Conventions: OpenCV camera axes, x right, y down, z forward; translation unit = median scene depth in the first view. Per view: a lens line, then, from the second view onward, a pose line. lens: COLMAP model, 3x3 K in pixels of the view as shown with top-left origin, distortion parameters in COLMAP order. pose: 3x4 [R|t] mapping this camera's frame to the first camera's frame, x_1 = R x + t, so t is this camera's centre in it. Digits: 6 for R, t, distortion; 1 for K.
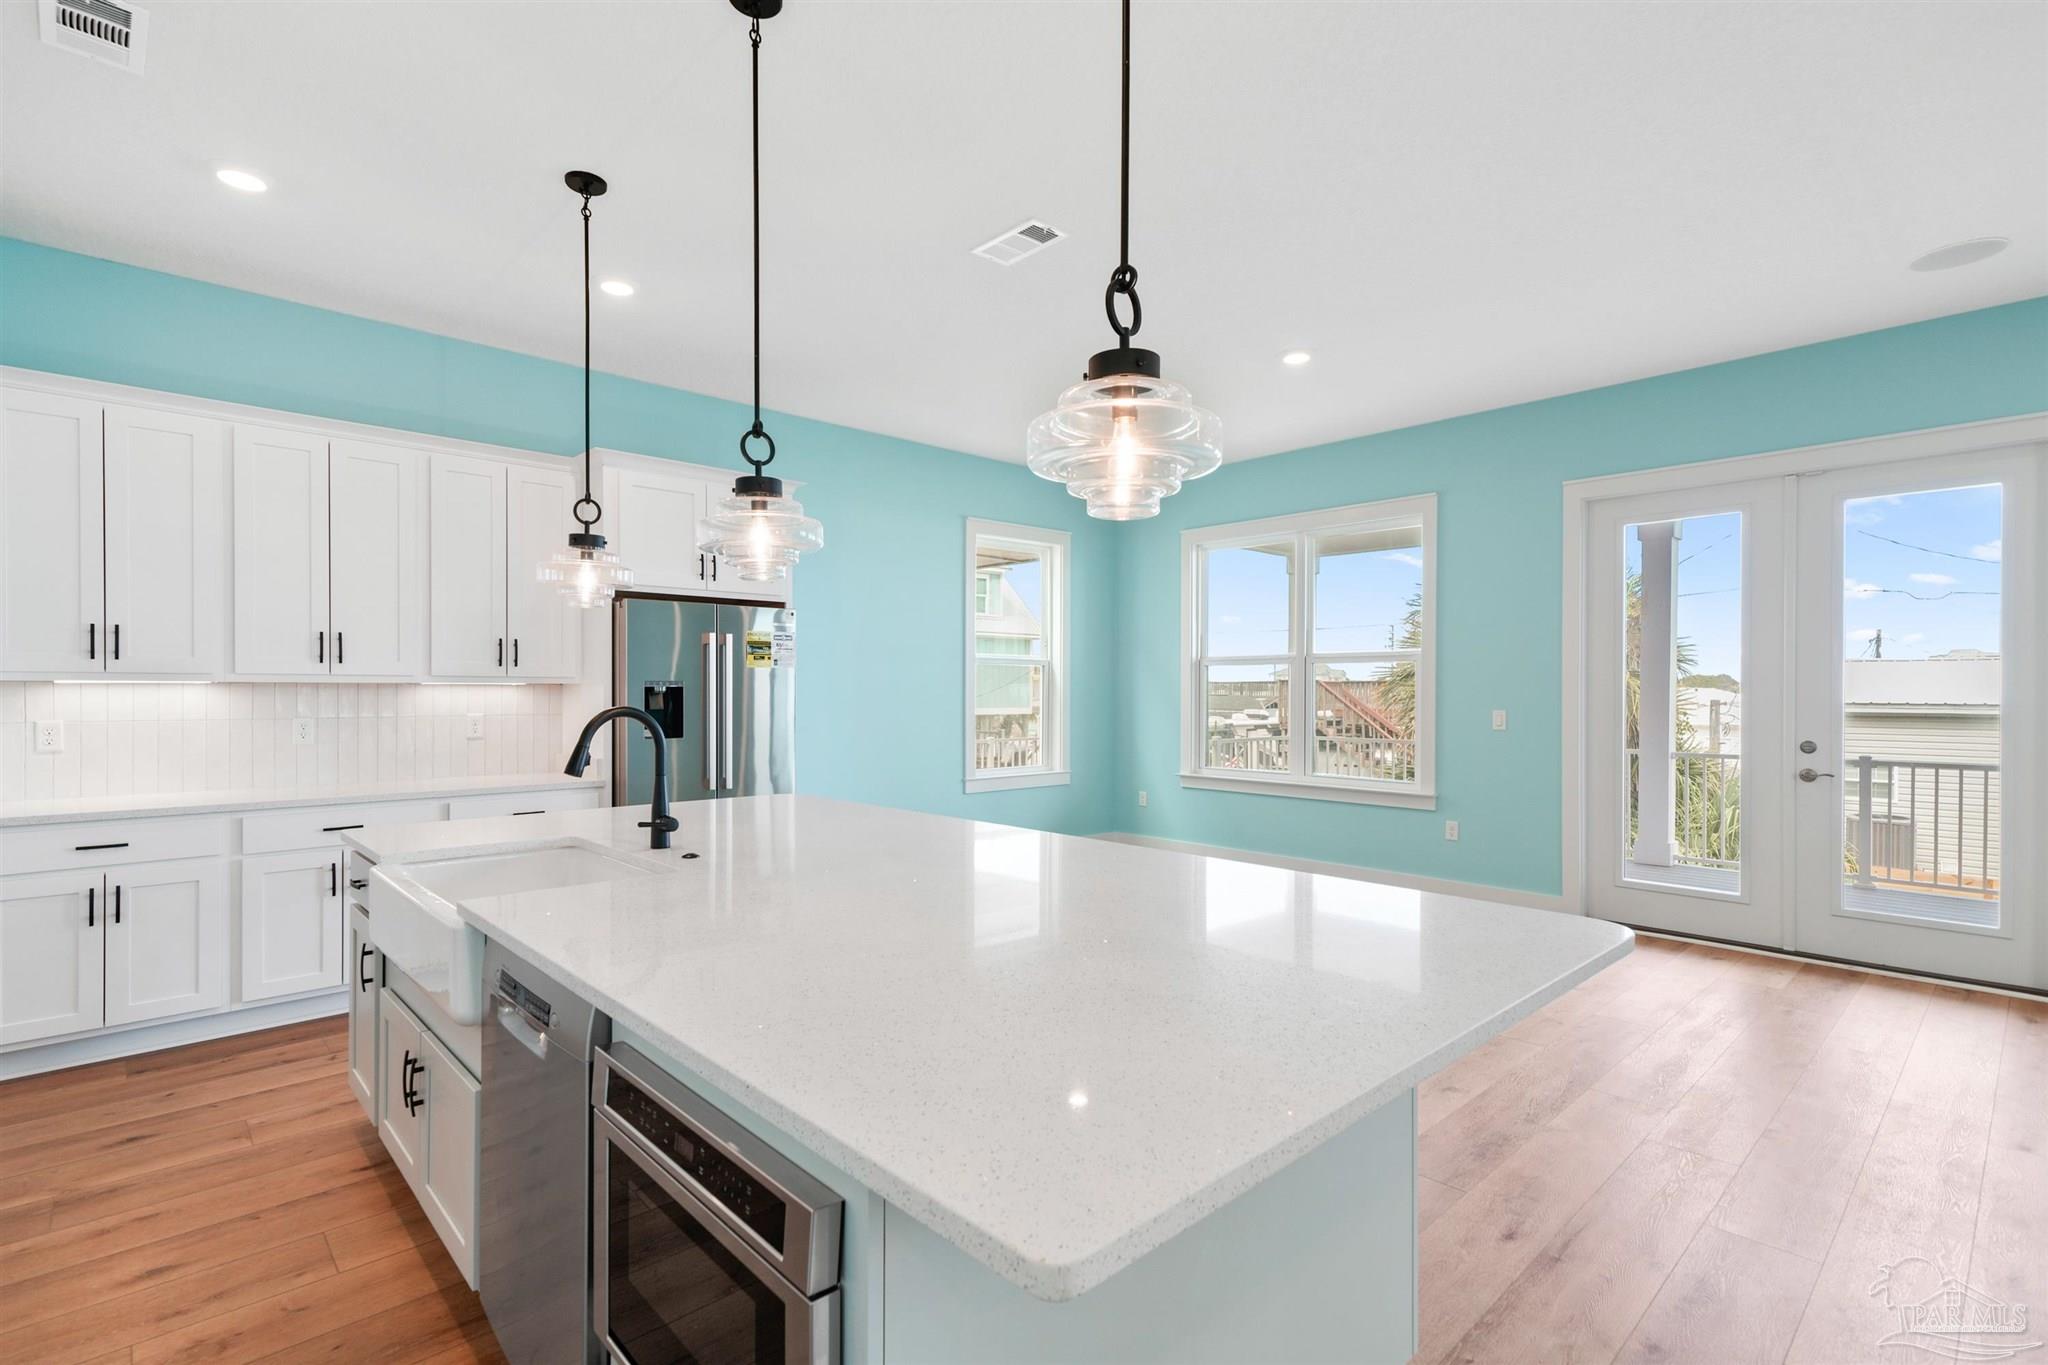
lens RADIAL K [[958.8, 0, 1023.7], [0, 958.8, 684.6], [0, 0, 1]] dist [-0.001543, 0.005219]
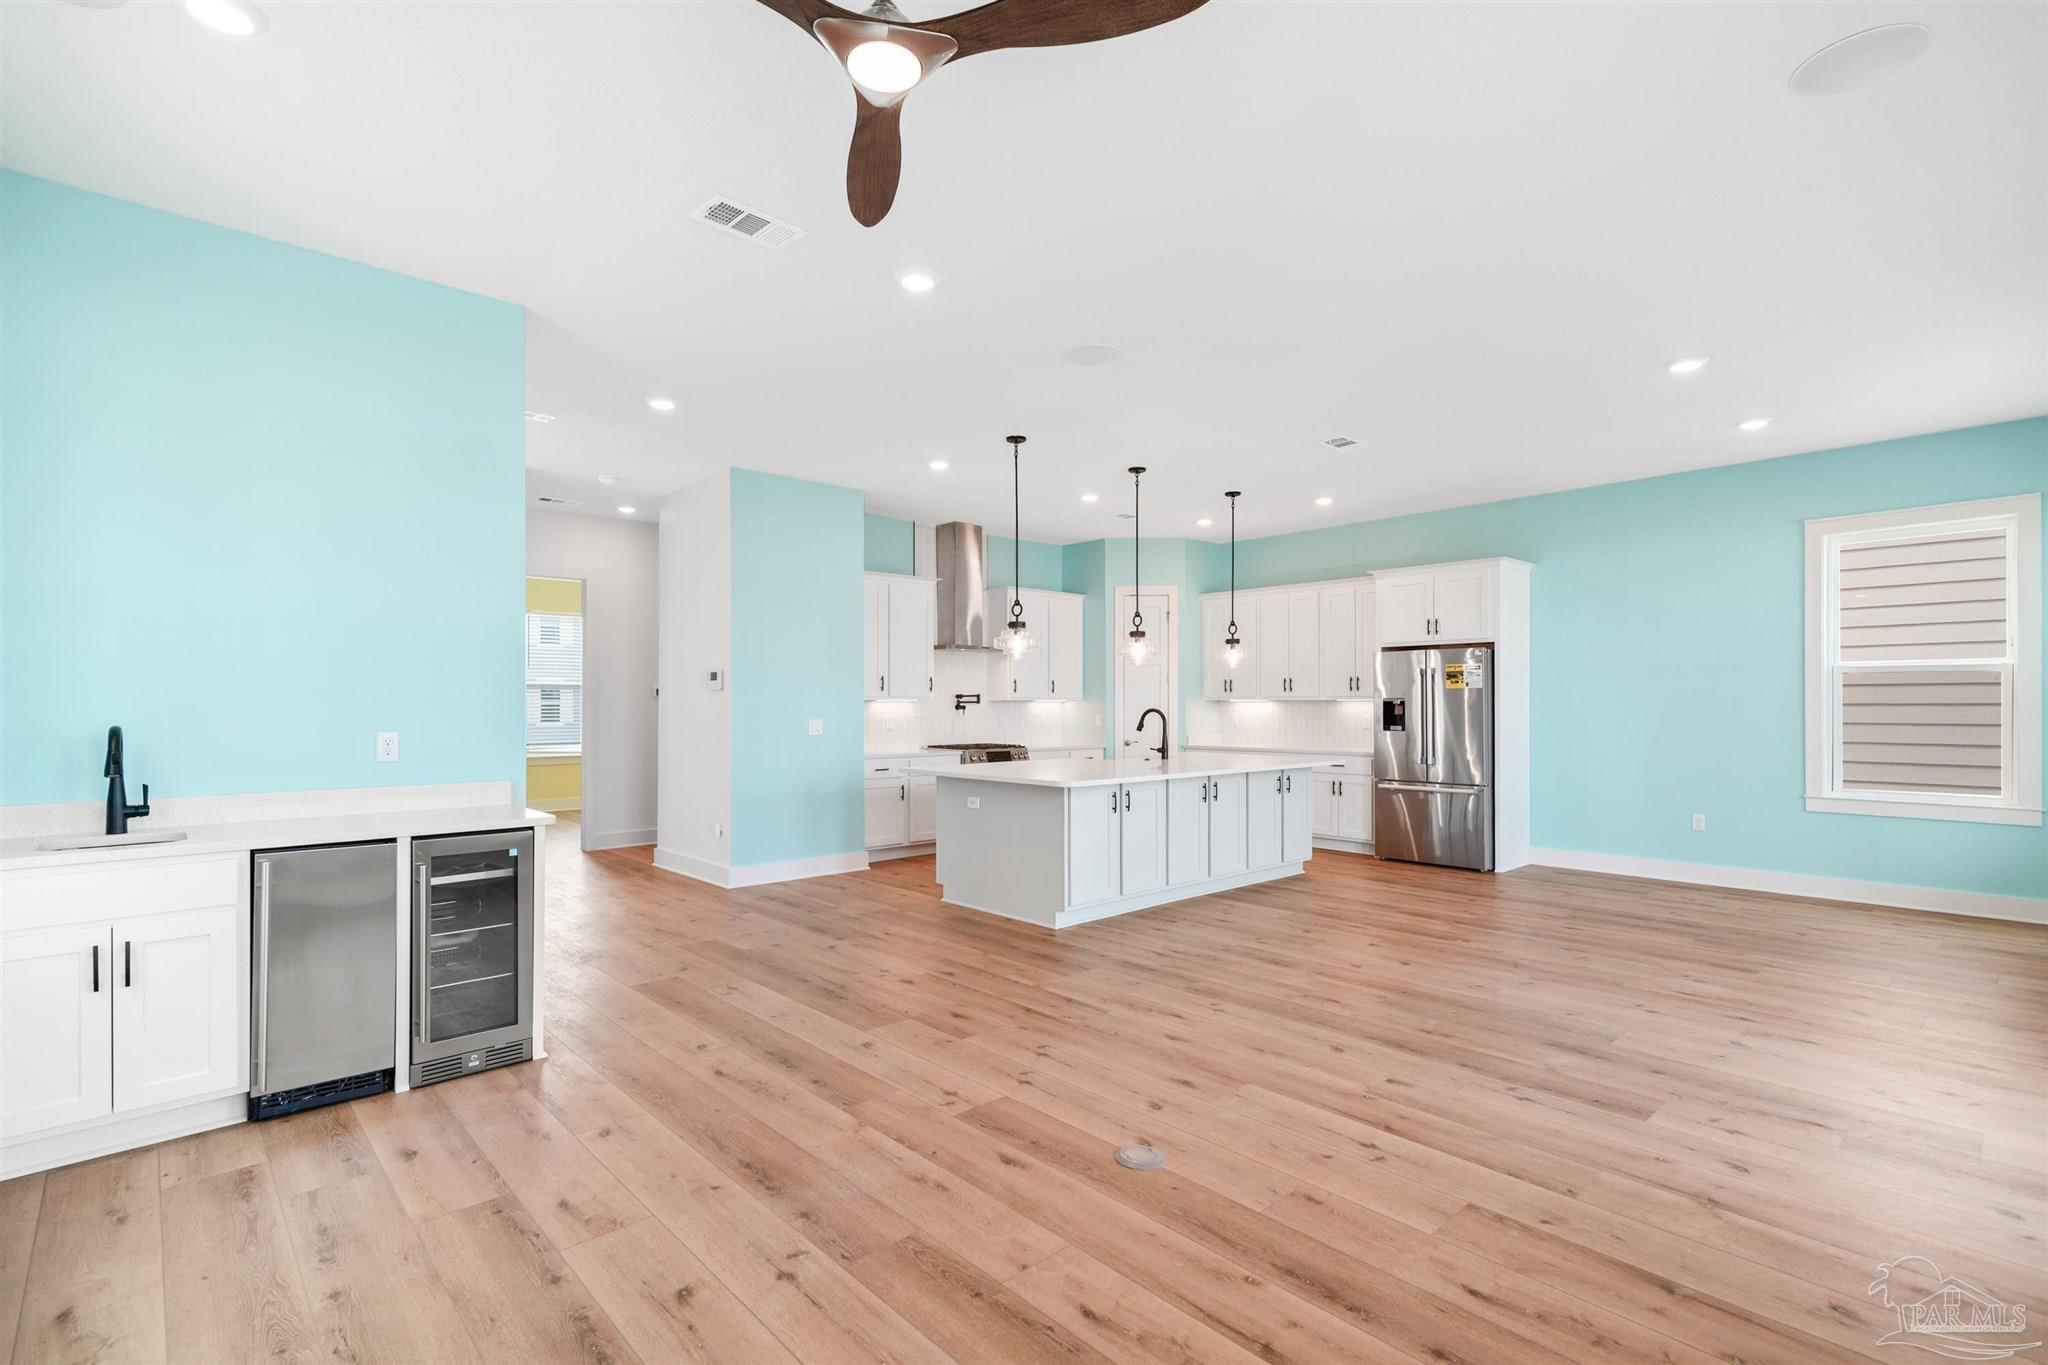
lens RADIAL K [[932.2, 0, 994.6], [0, 932.2, 701.4], [0, 0, 1]] dist [0.001022, 0.000063]
pose [[-0.019583, -0.004241, -0.999799, 1.702592], [0.006149, 0.999972, -0.004362, 0.007369], [0.999789, -0.006233, -0.019556, 0.404143]]
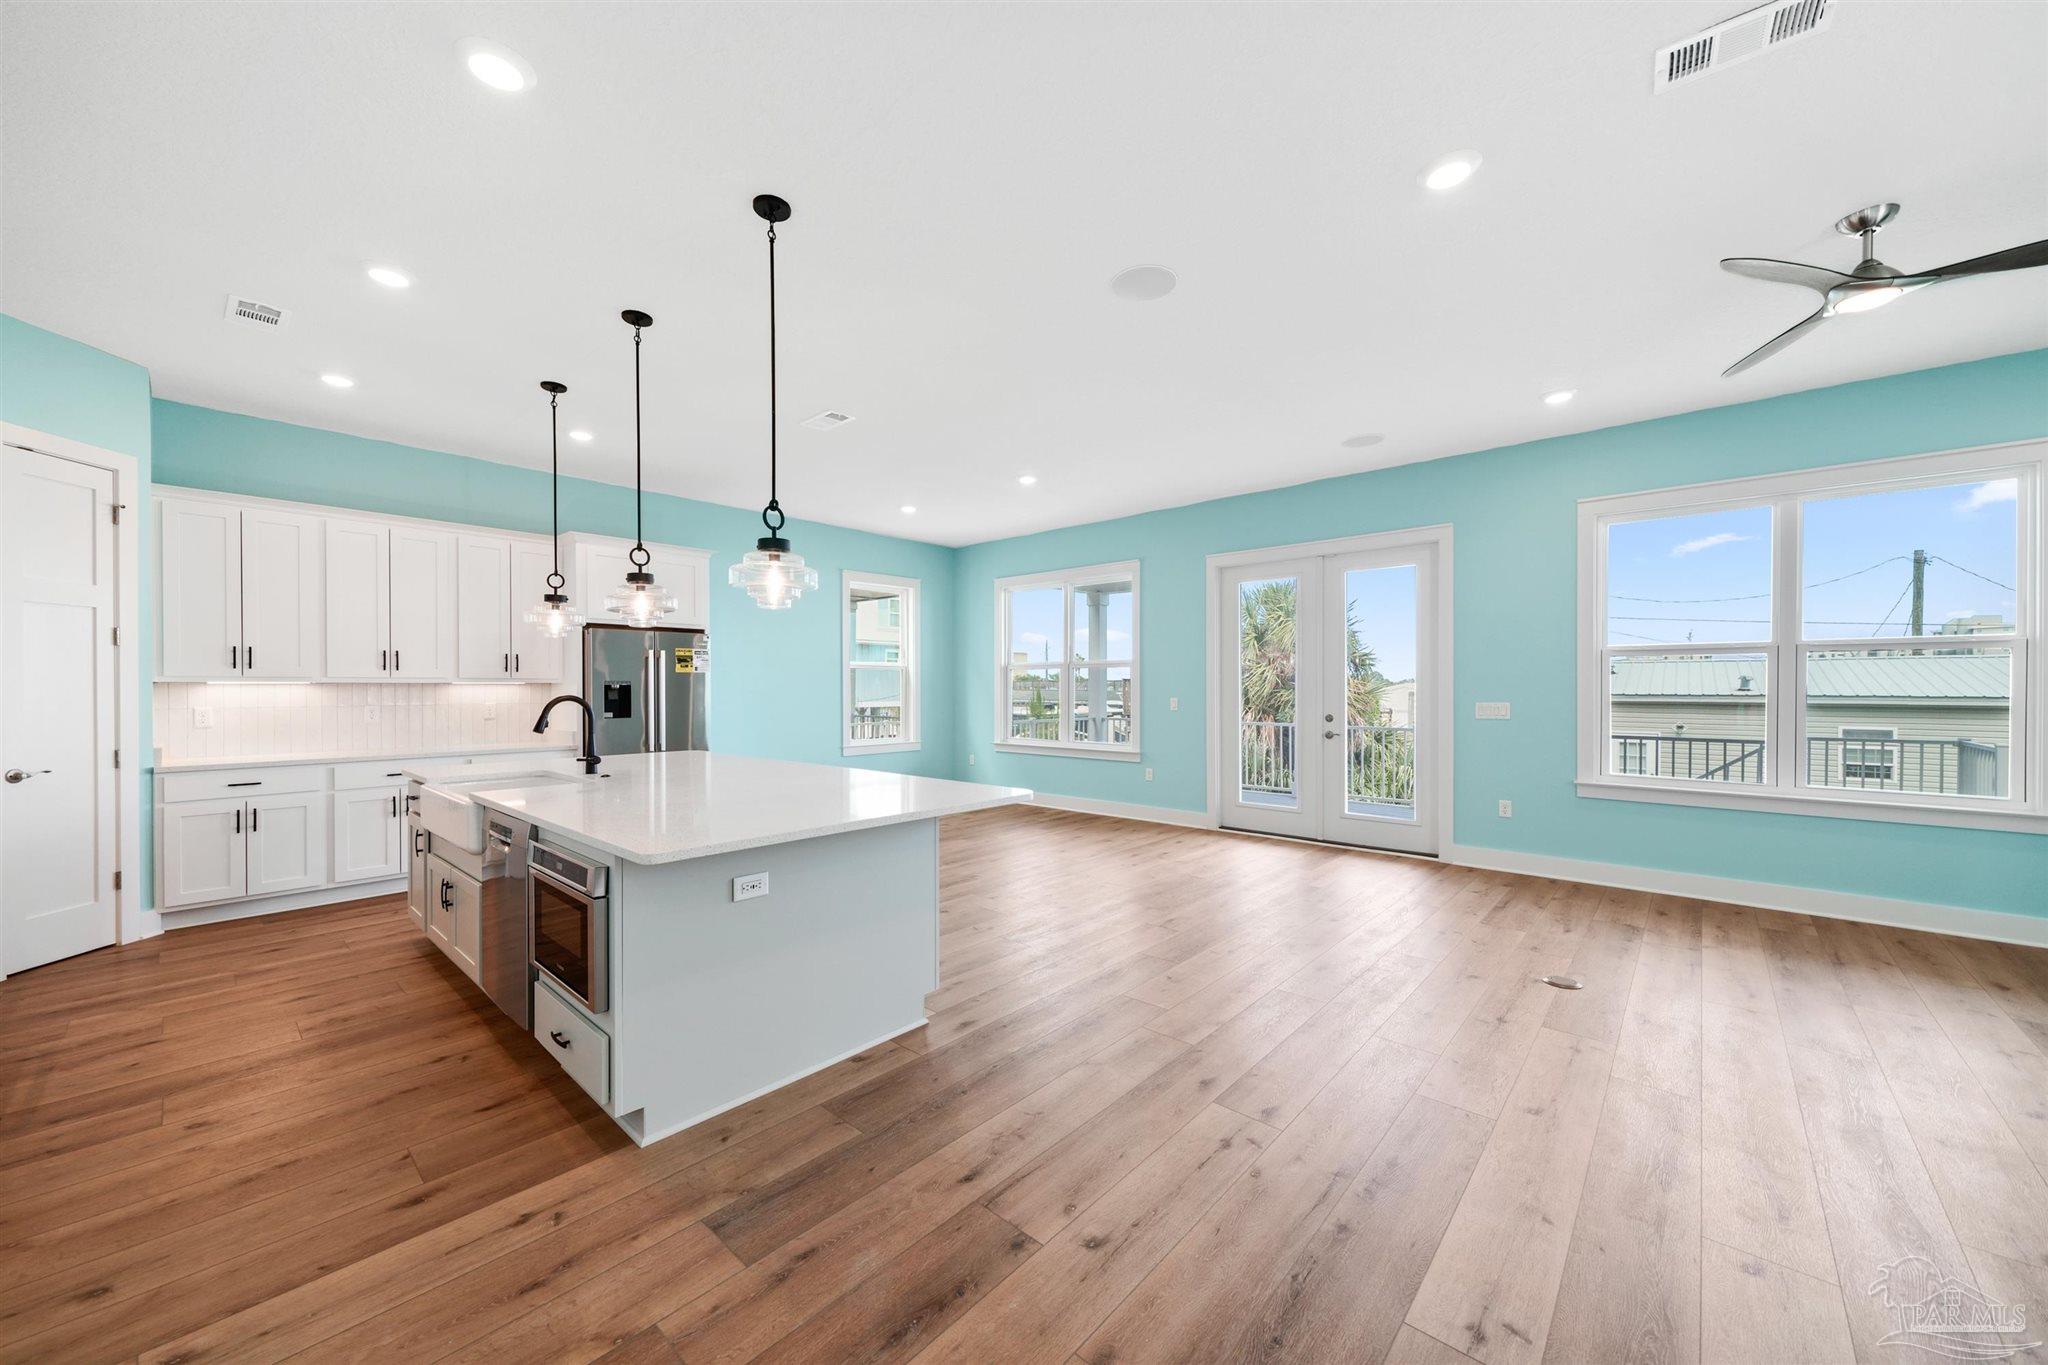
lens RADIAL K [[752.8, 0, 1024.0], [0, 752.8, 682.5], [0, 0, 1]] dist [-0.000186, -0.000118]
pose [[0.996272, -0.003241, 0.086212, 0.226737], [0.003248, 0.999995, 0.000054, 0.000826], [-0.086211, 0.000226, 0.996277, -0.352917]]
